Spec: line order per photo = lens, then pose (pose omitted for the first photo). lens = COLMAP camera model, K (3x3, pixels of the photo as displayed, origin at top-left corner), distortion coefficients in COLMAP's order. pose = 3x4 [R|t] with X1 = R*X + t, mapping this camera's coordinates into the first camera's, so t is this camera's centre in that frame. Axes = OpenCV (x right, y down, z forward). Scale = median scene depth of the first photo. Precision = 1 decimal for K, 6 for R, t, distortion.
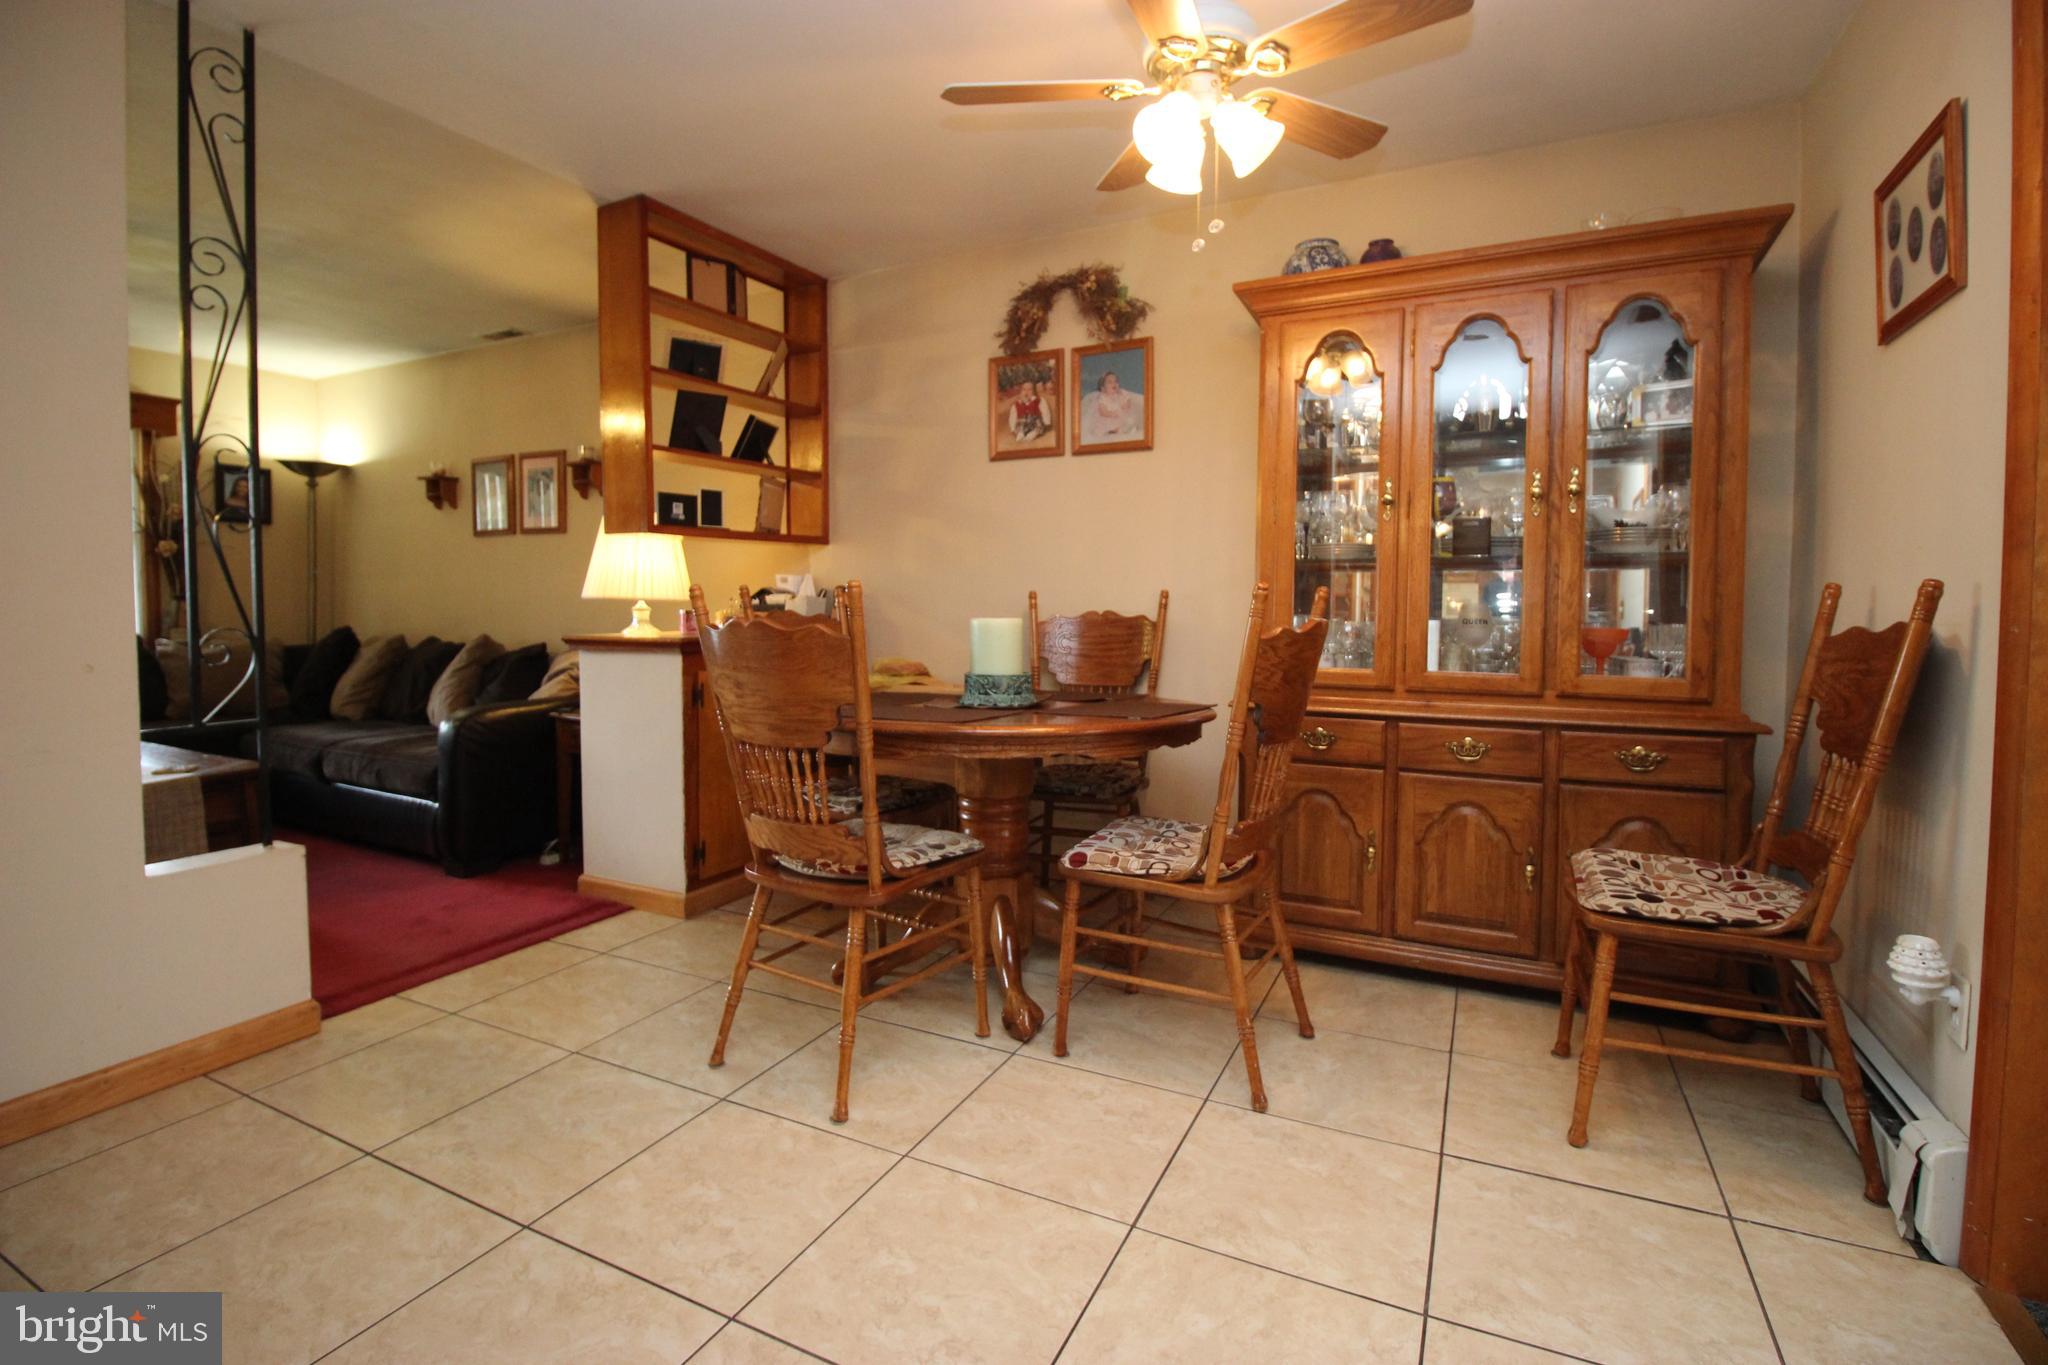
lens RADIAL K [[953.4, 0, 1020.0], [0, 953.4, 639.2], [0, 0, 1]] dist [-0.002860, -0.000244]
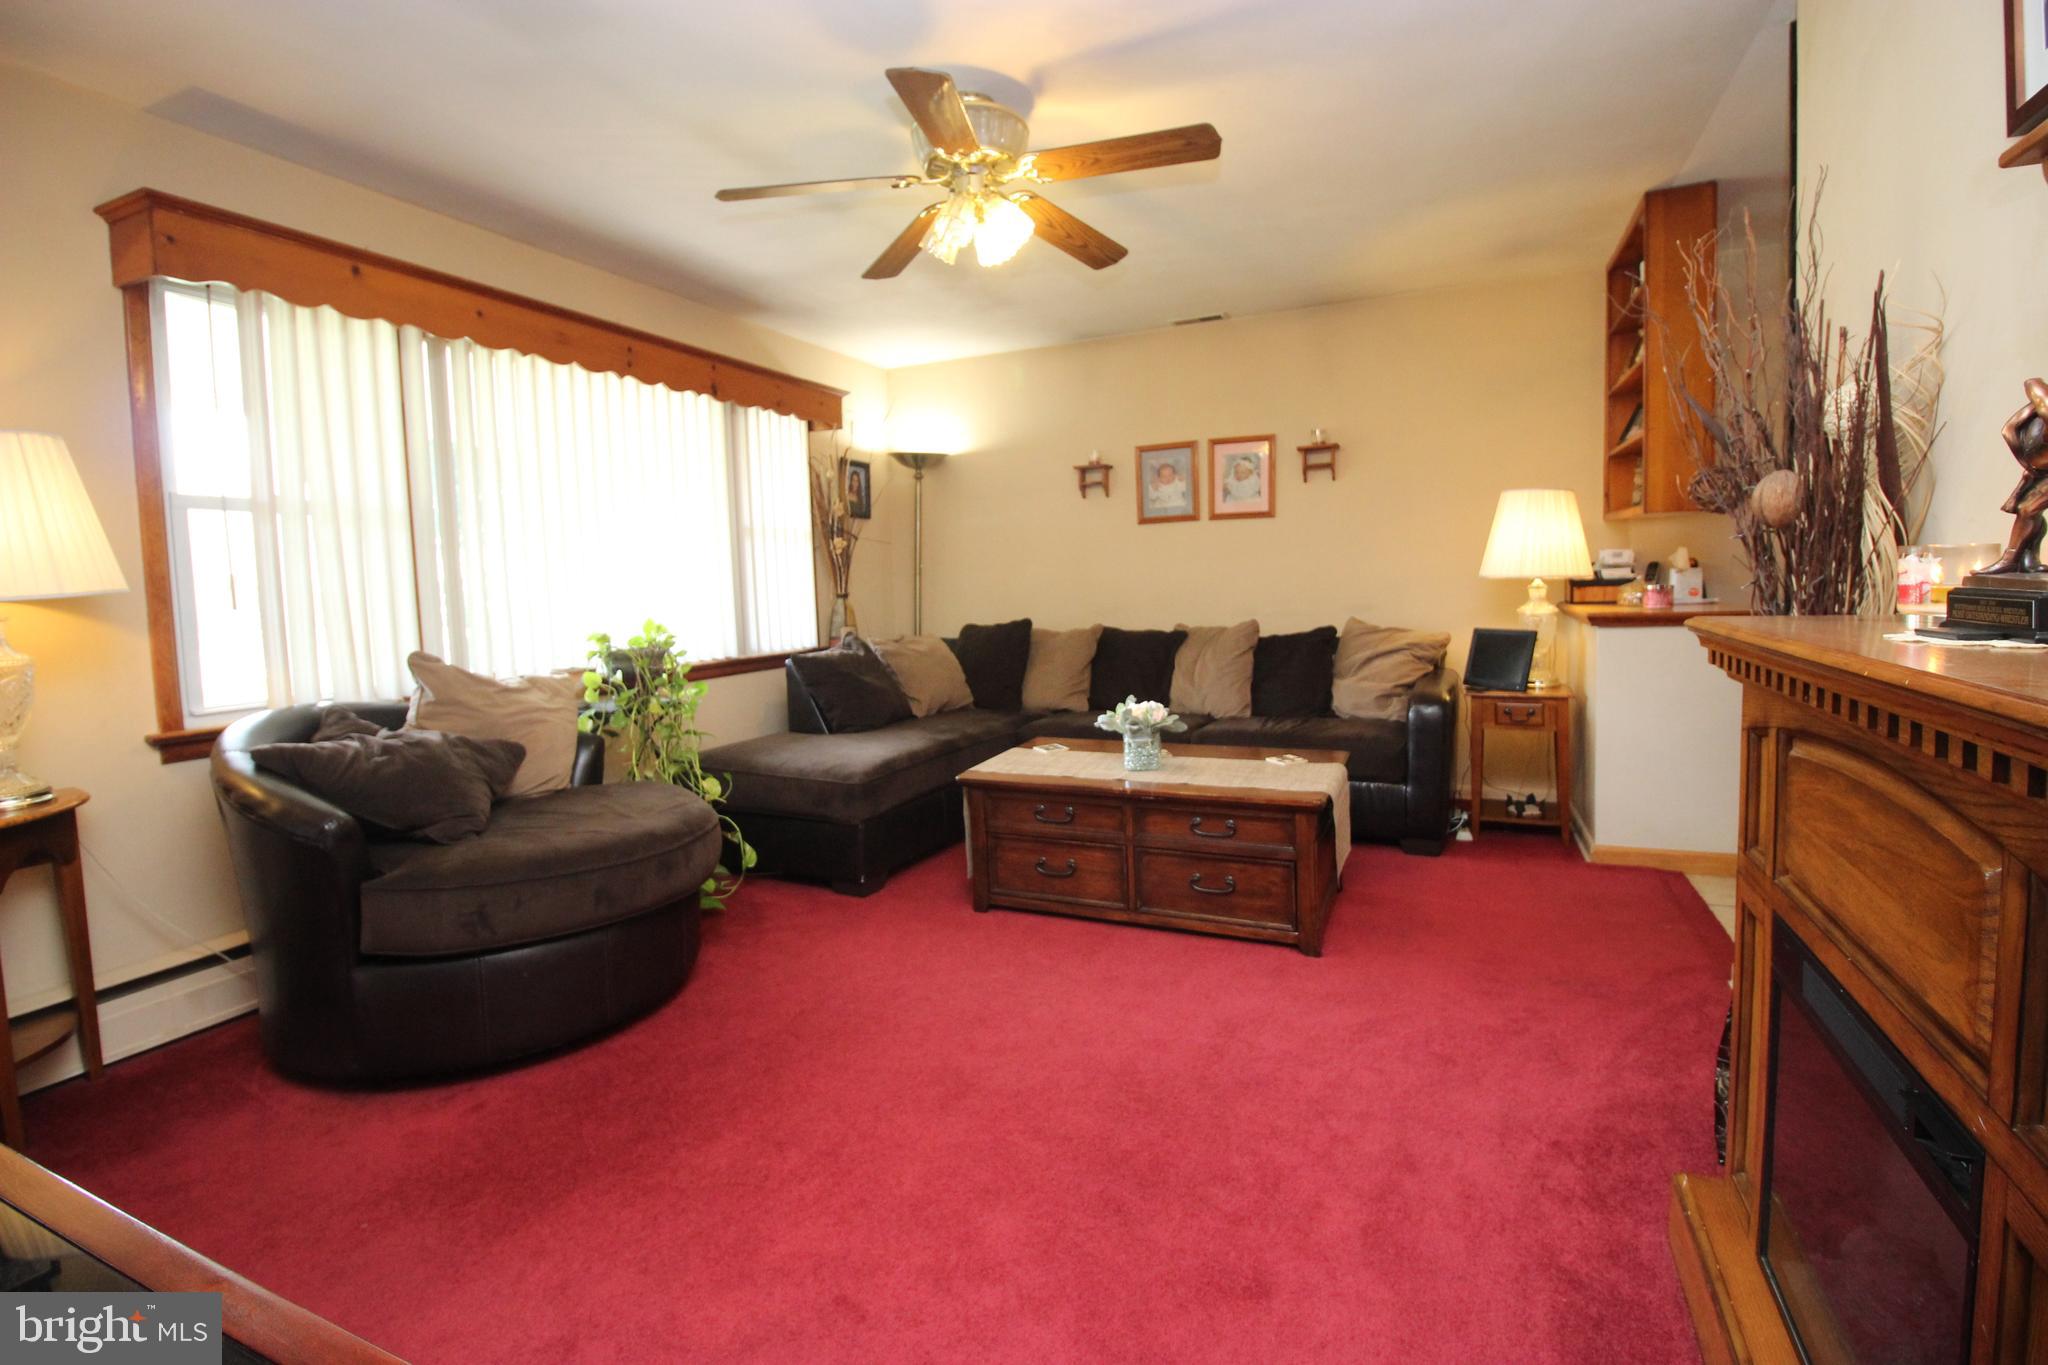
lens RADIAL K [[953.4, 0, 1020.0], [0, 953.4, 639.2], [0, 0, 1]] dist [-0.002860, -0.000244]
pose [[0.999132, -0.035543, 0.021721, -0.756169], [0.034959, 0.999032, 0.026692, -0.017507], [-0.022649, -0.025909, 0.999408, -0.006182]]
